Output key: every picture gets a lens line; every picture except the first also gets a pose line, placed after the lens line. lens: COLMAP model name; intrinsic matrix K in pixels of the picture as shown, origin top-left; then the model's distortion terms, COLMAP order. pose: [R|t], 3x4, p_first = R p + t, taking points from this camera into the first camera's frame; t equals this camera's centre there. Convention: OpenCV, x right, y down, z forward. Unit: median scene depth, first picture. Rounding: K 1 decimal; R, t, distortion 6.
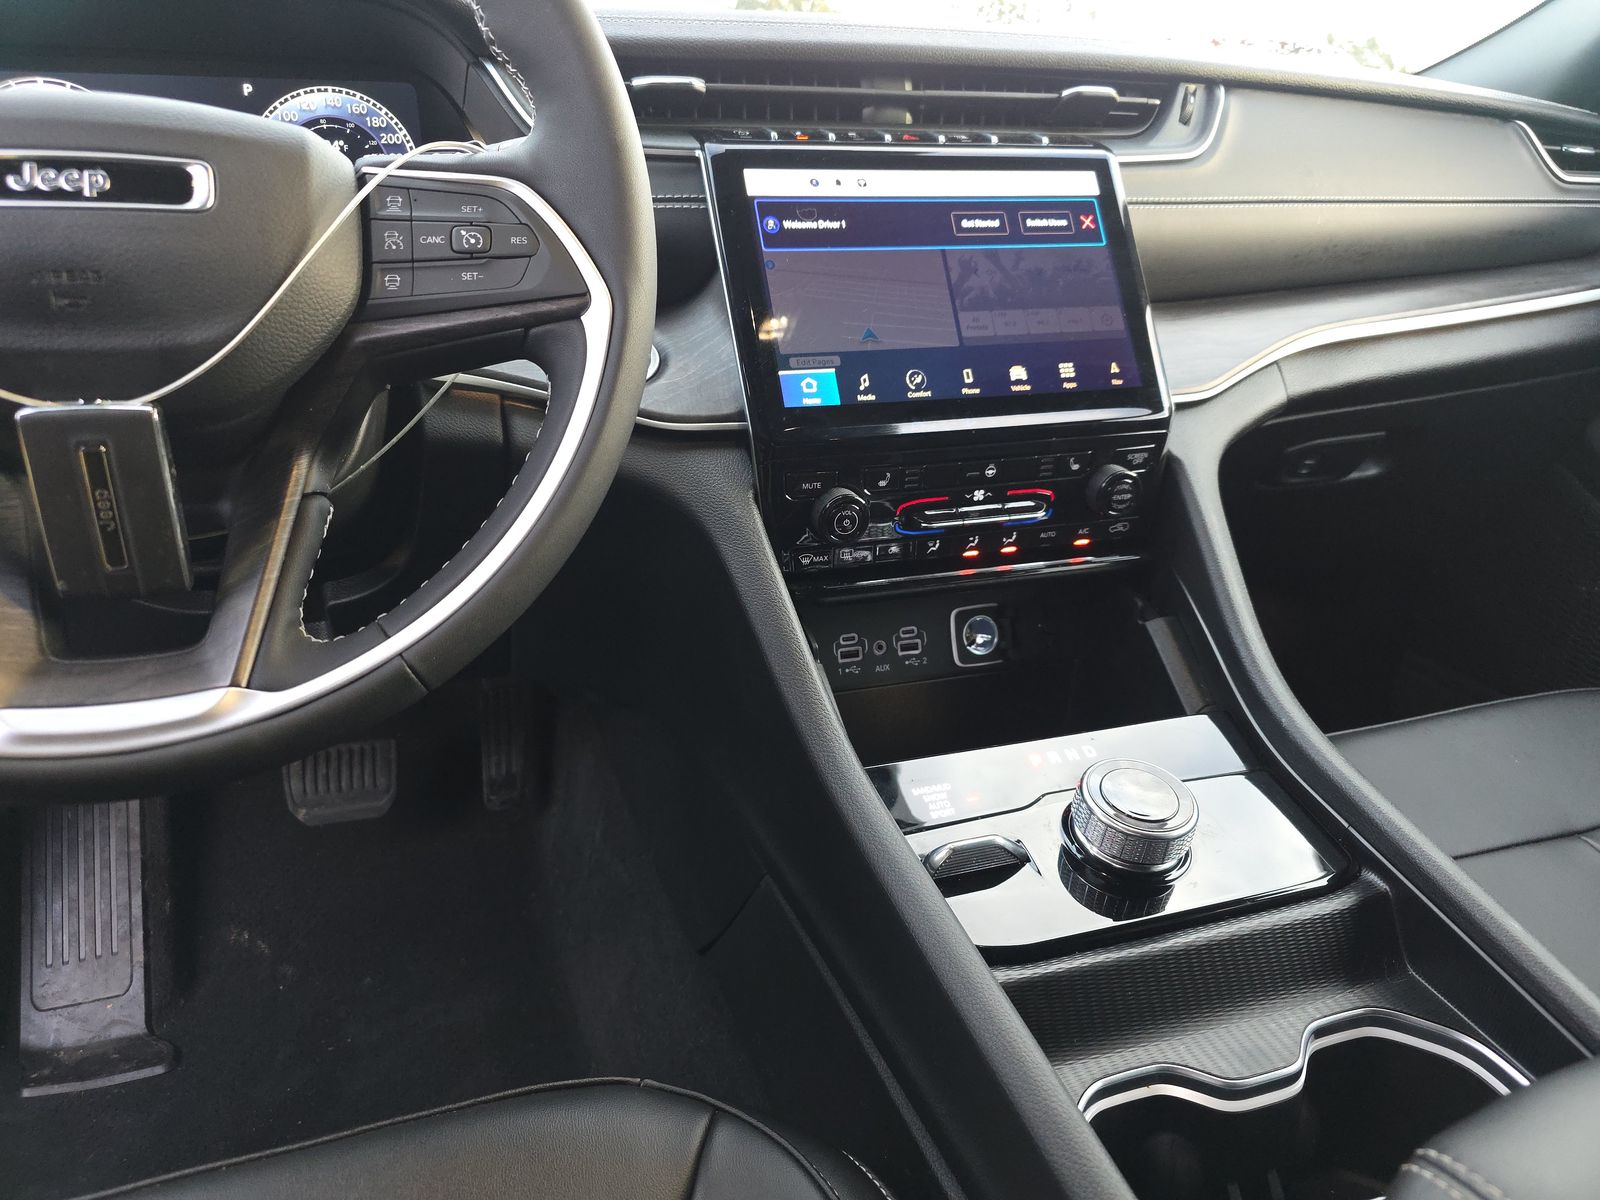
lens RADIAL K [[1078.6, 0, 784.6], [0, 1078.6, 614.2], [0, 0, 1]] dist [0.033729, -0.023121]
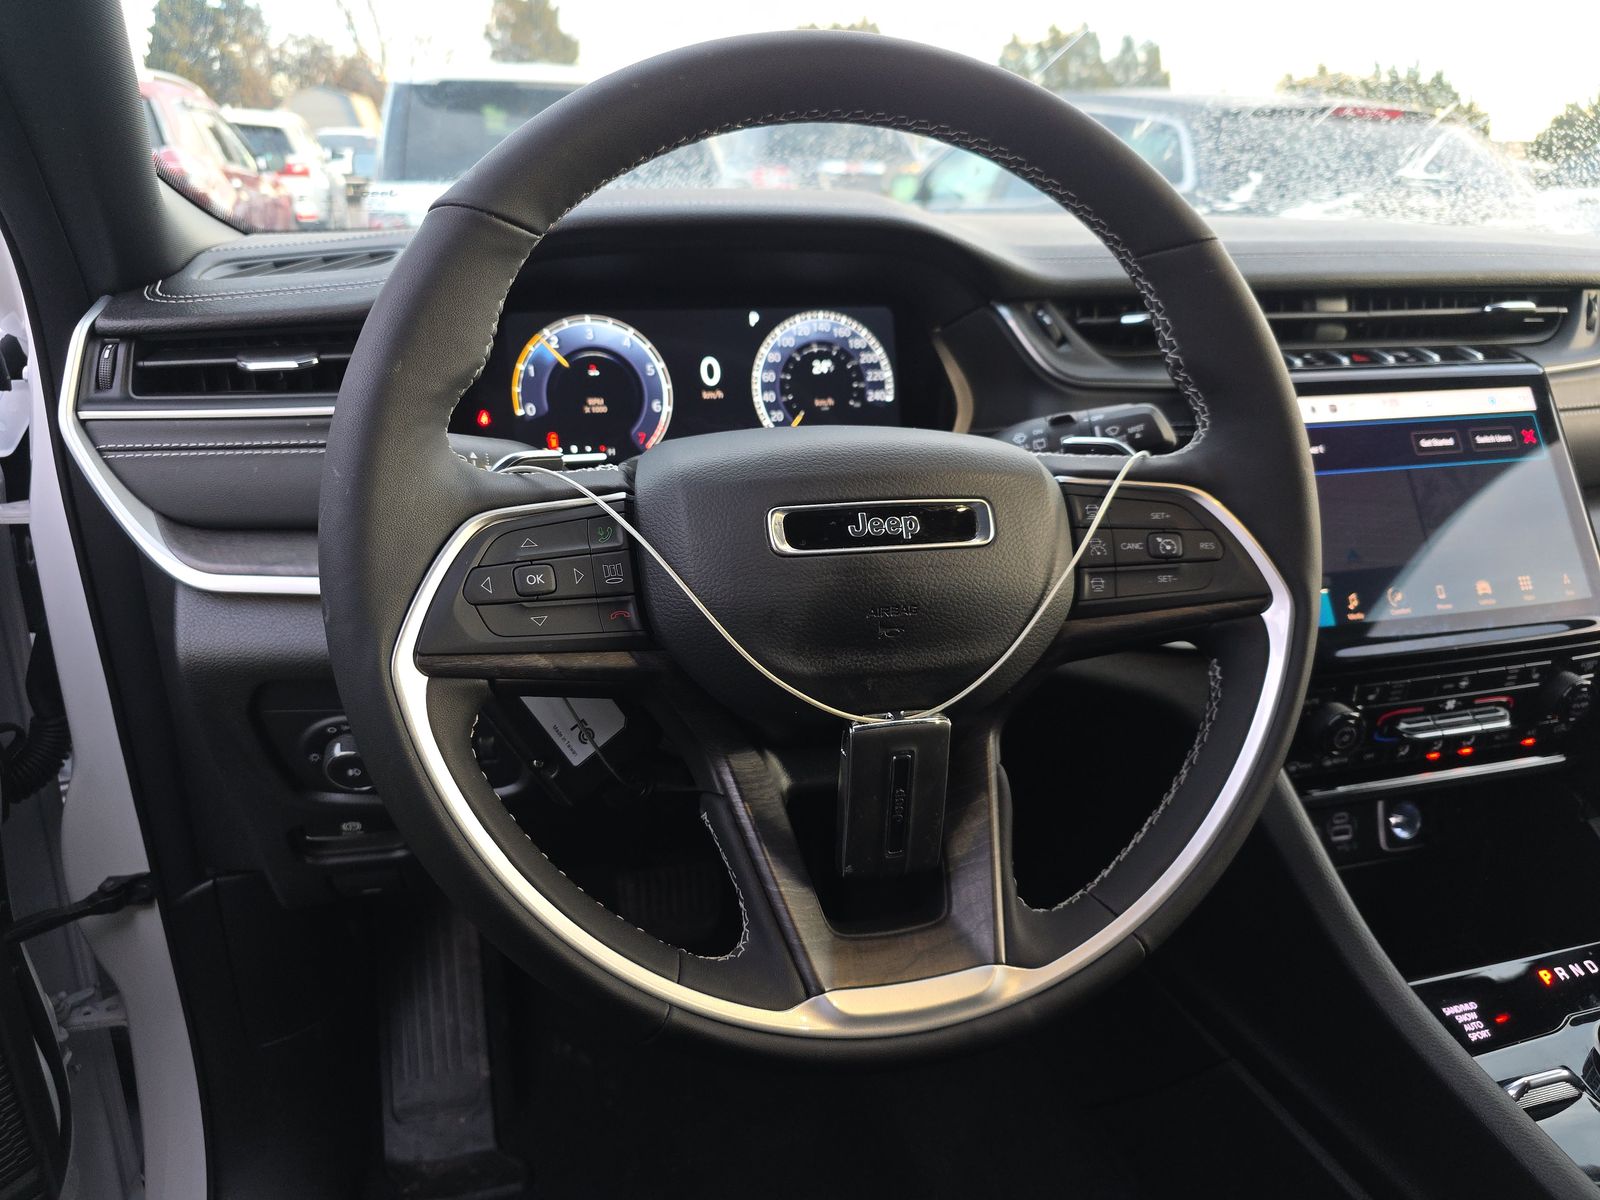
lens RADIAL K [[1078.6, 0, 806.9], [0, 1078.6, 608.7], [0, 0, 1]] dist [0.033729, -0.023121]
pose [[0.999363, 0.014068, -0.032785, -0.392189], [-0.015229, 0.999255, -0.035466, -0.148986], [0.032262, 0.035943, 0.998833, -0.075307]]
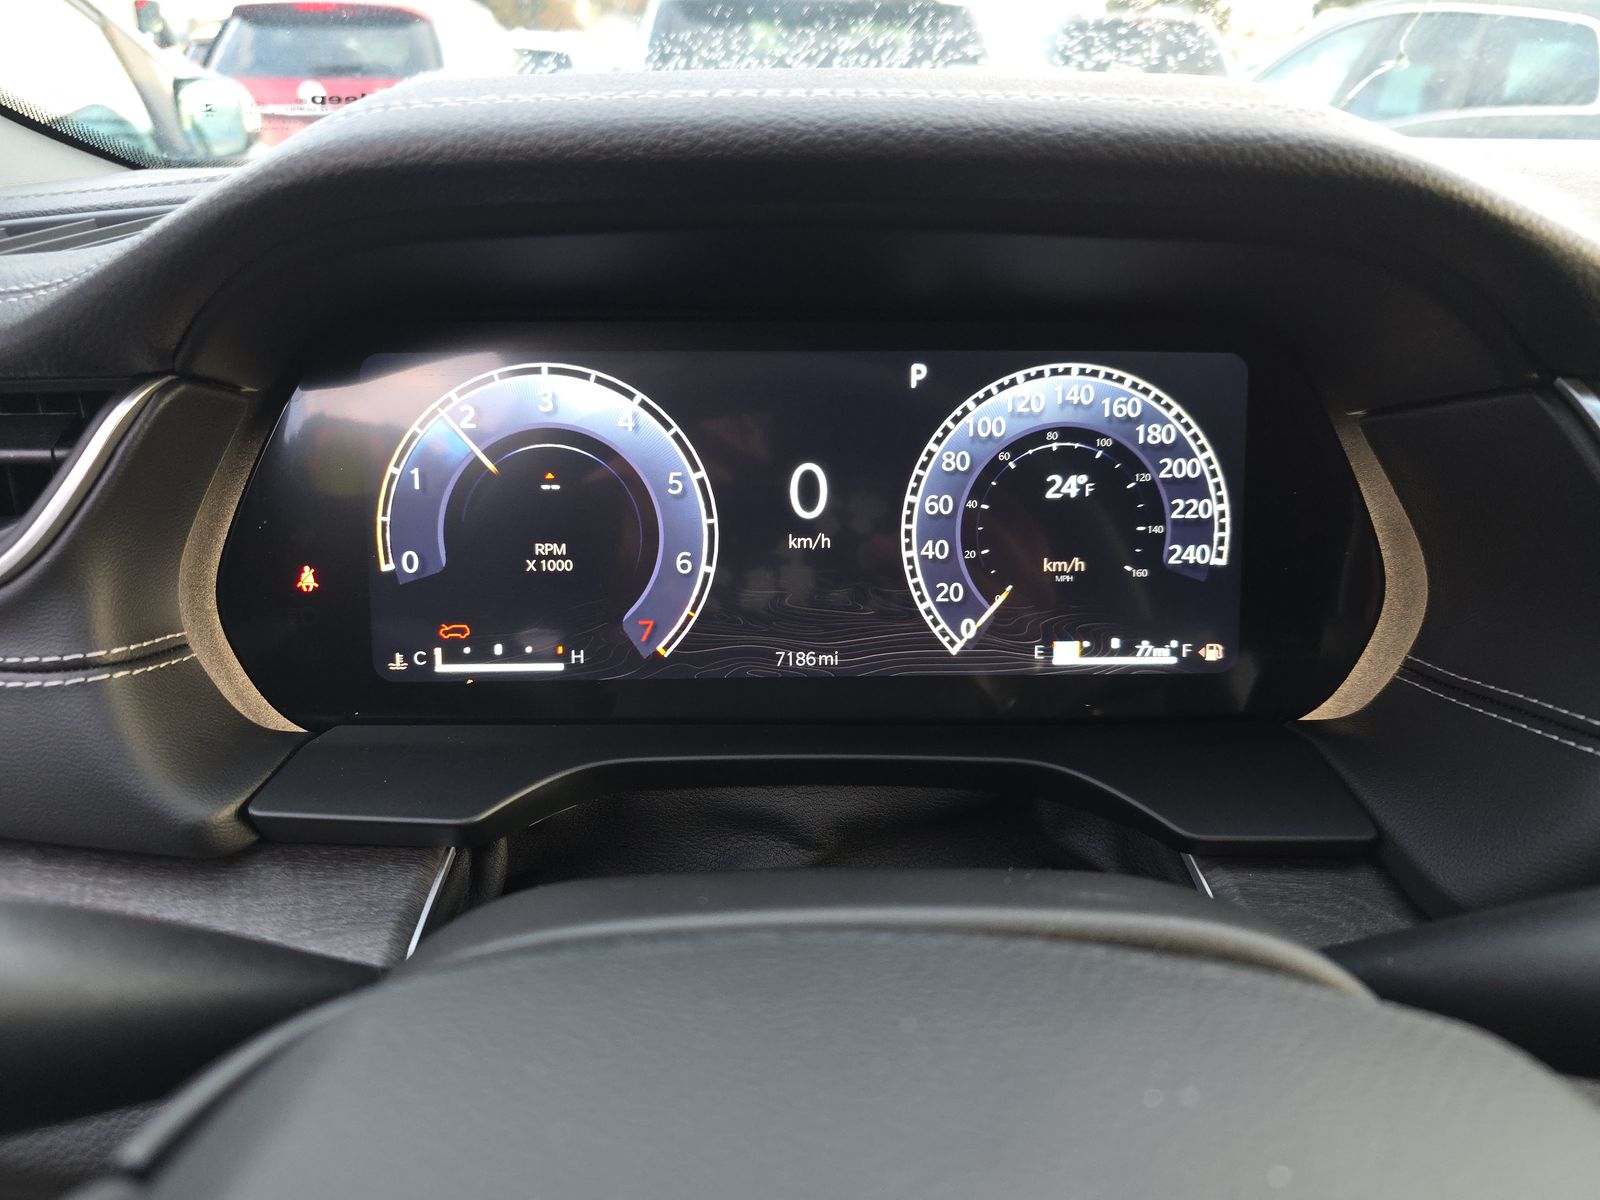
lens RADIAL K [[1078.6, 0, 804.1], [0, 1078.6, 604.4], [0, 0, 1]] dist [0.033729, -0.023121]
pose [[0.960451, 0.112084, -0.254895, -0.399695], [-0.107244, 0.993690, 0.032855, -0.382896], [0.256969, -0.004219, 0.966411, 0.510785]]
